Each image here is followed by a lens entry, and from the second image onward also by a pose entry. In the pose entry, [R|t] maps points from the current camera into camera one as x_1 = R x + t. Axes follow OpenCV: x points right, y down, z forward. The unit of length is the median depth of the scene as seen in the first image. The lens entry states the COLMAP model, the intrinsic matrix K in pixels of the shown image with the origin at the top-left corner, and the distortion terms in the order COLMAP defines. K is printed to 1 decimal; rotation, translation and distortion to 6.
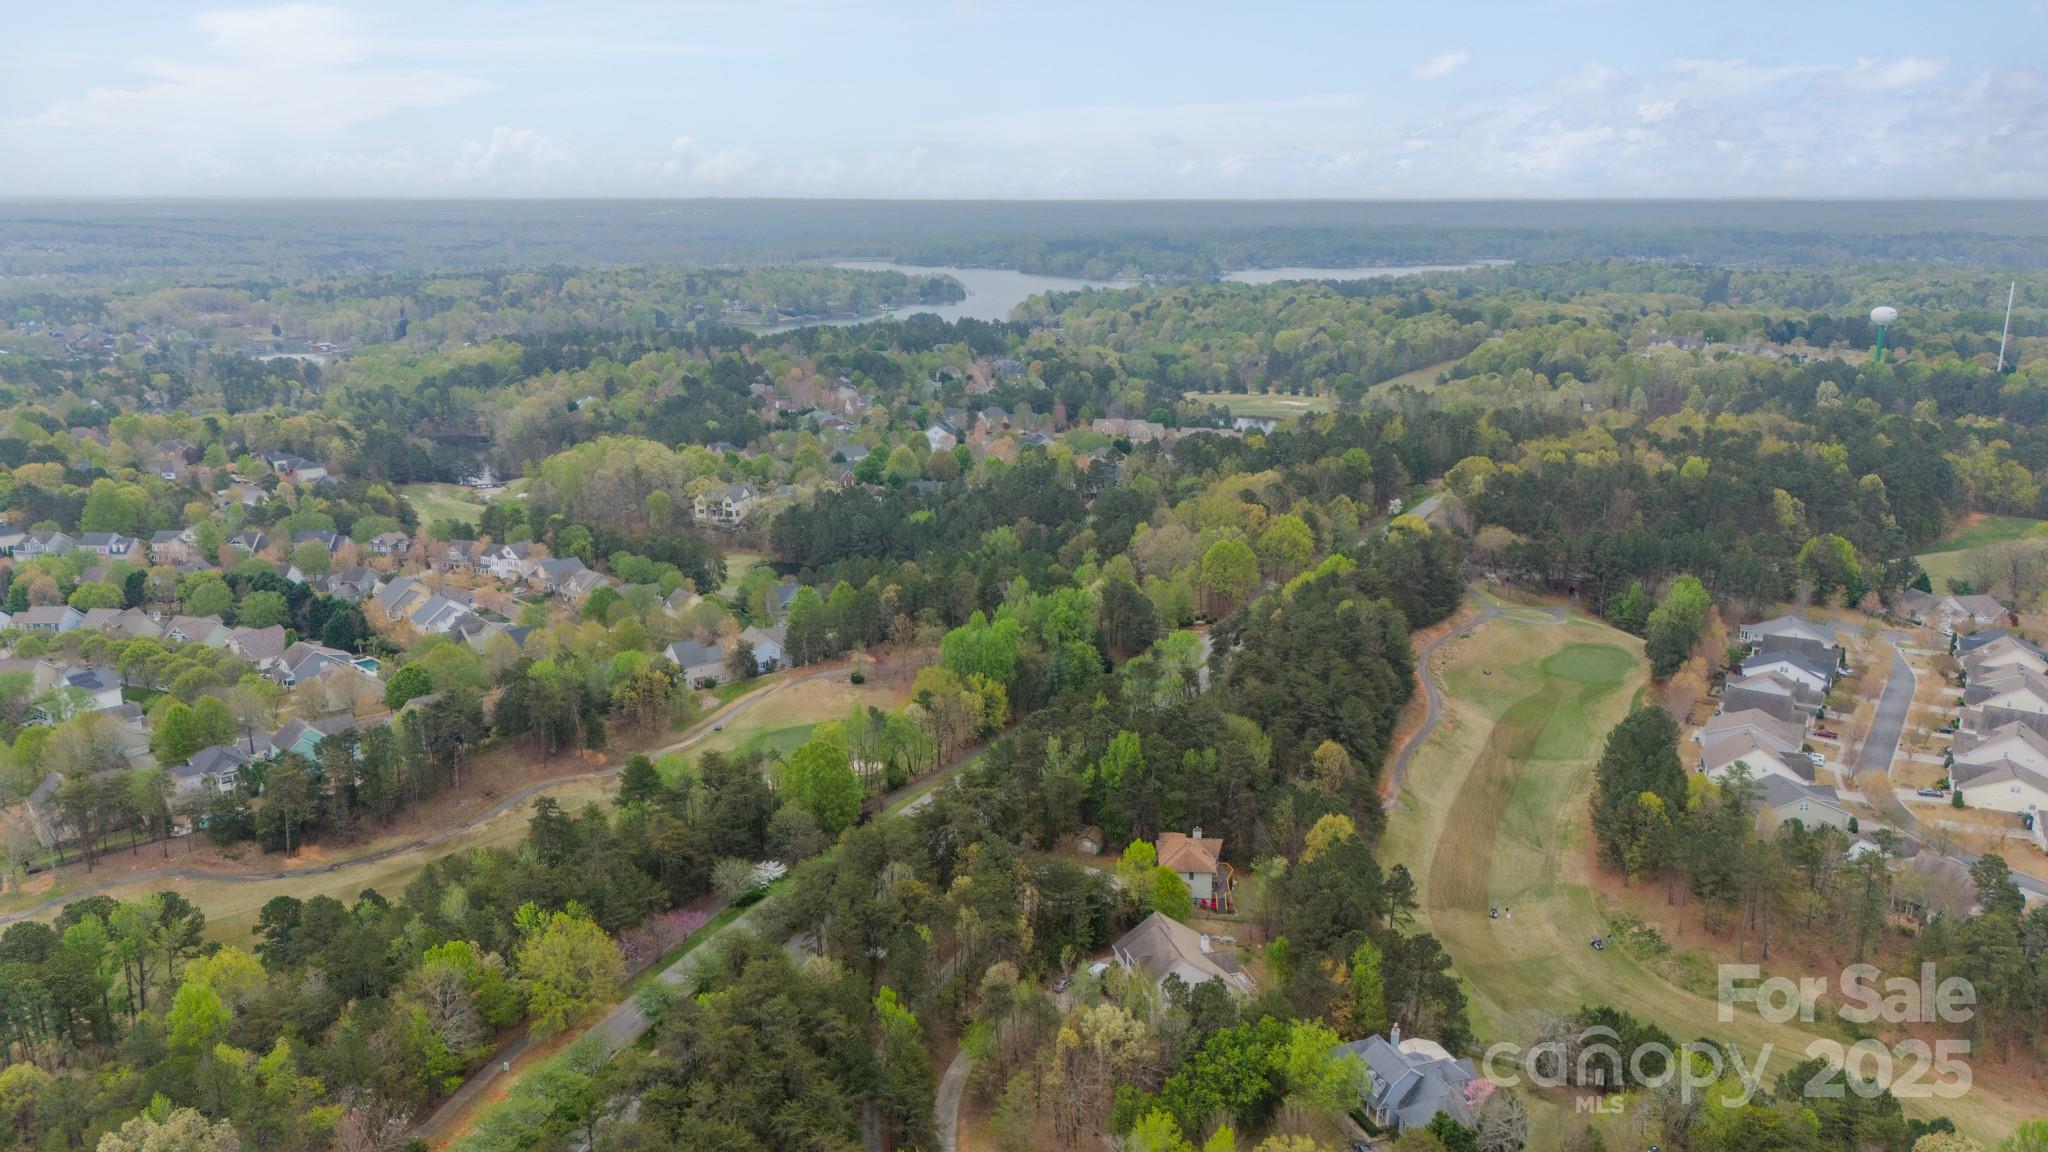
lens RADIAL K [[1484.8, 0, 1023.5], [0, 1484.8, 582.1], [0, 0, 1]] dist [0.094823, -0.094707]
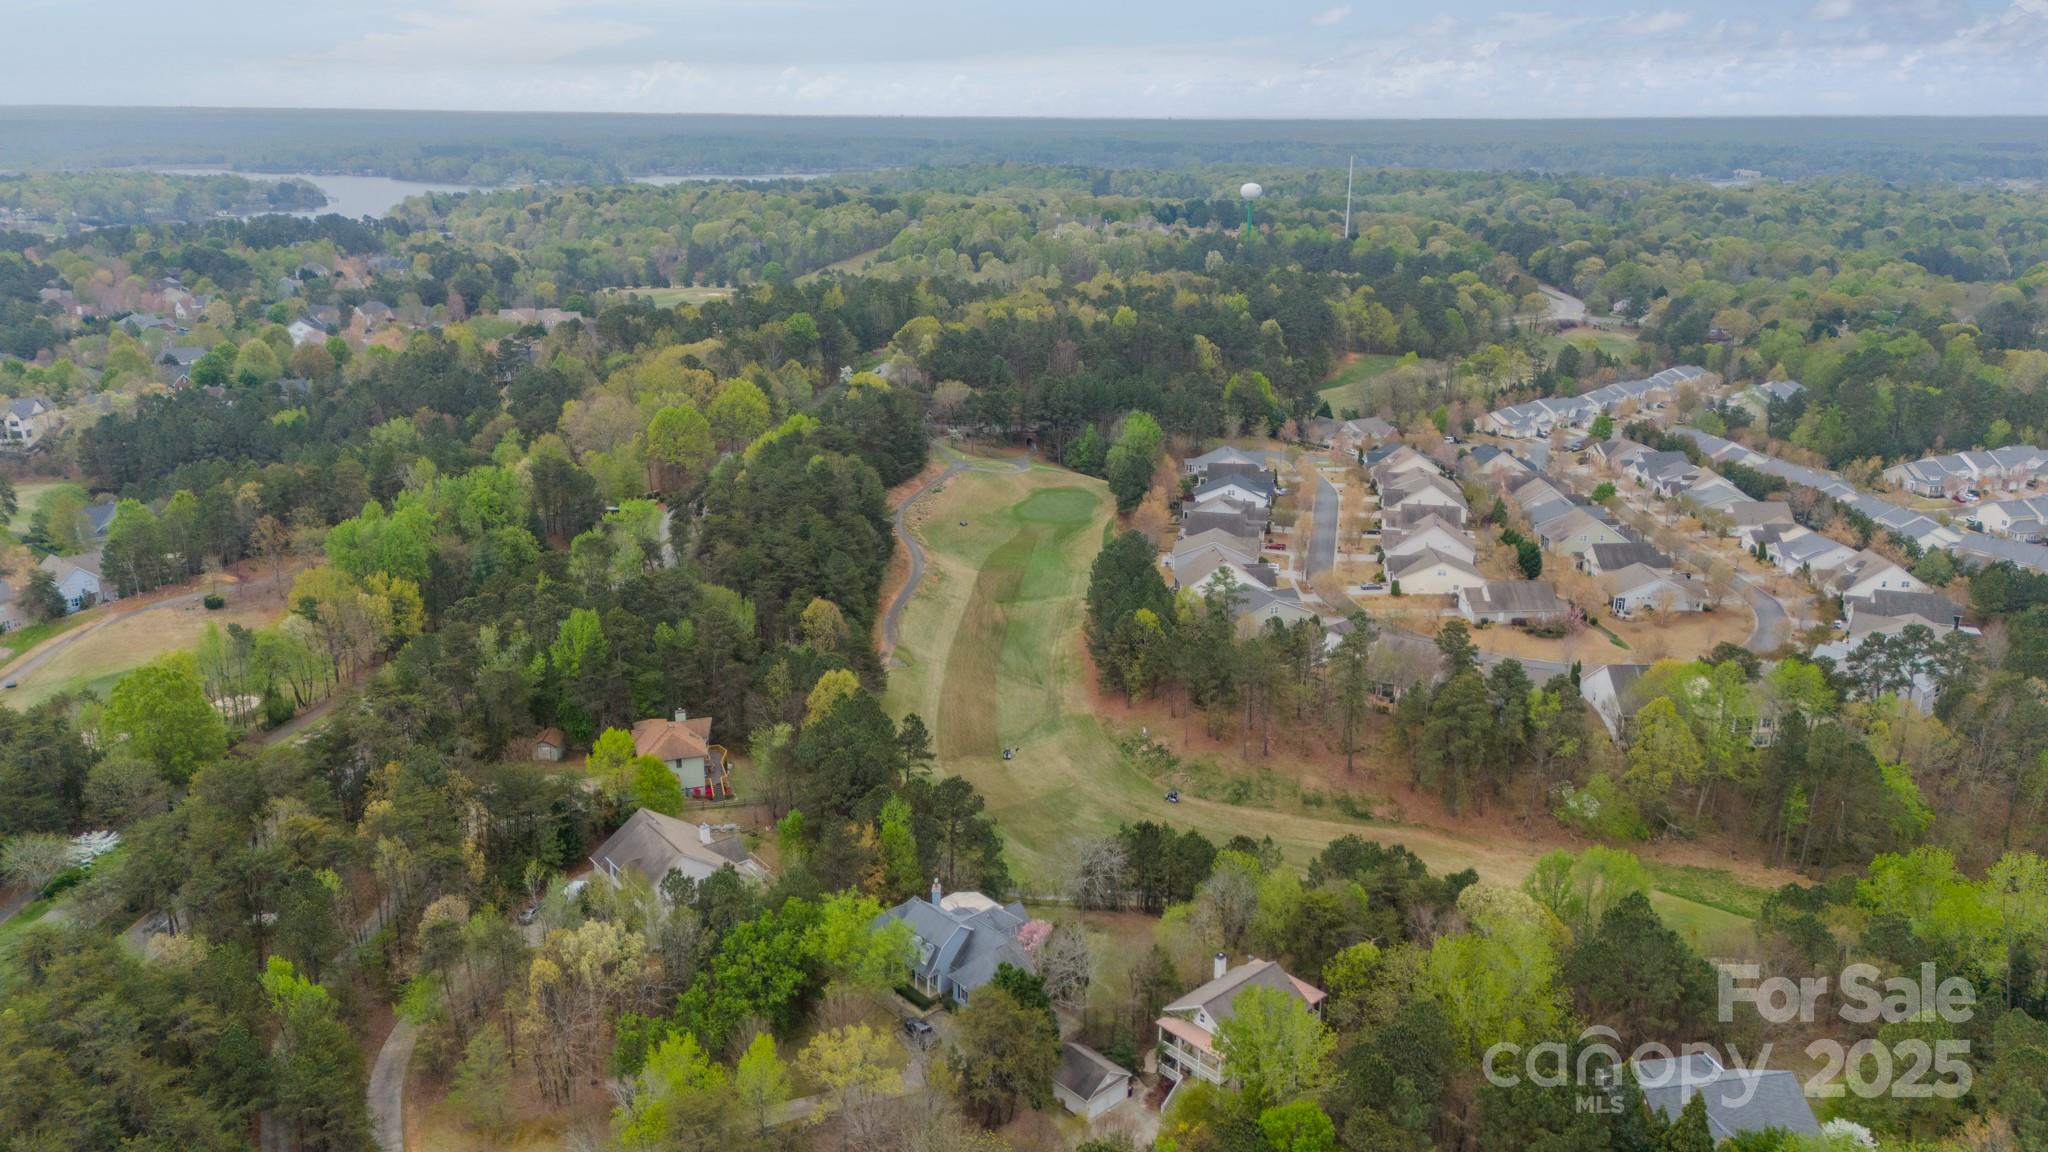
lens RADIAL K [[1484.8, 0, 1023.5], [0, 1484.8, 582.1], [0, 0, 1]] dist [0.094823, -0.094707]
pose [[0.928081, -0.102511, 0.357989, 0.000770], [0.083938, 0.994210, 0.067087, 0.038839], [-0.362794, -0.032214, 0.931313, 0.102021]]
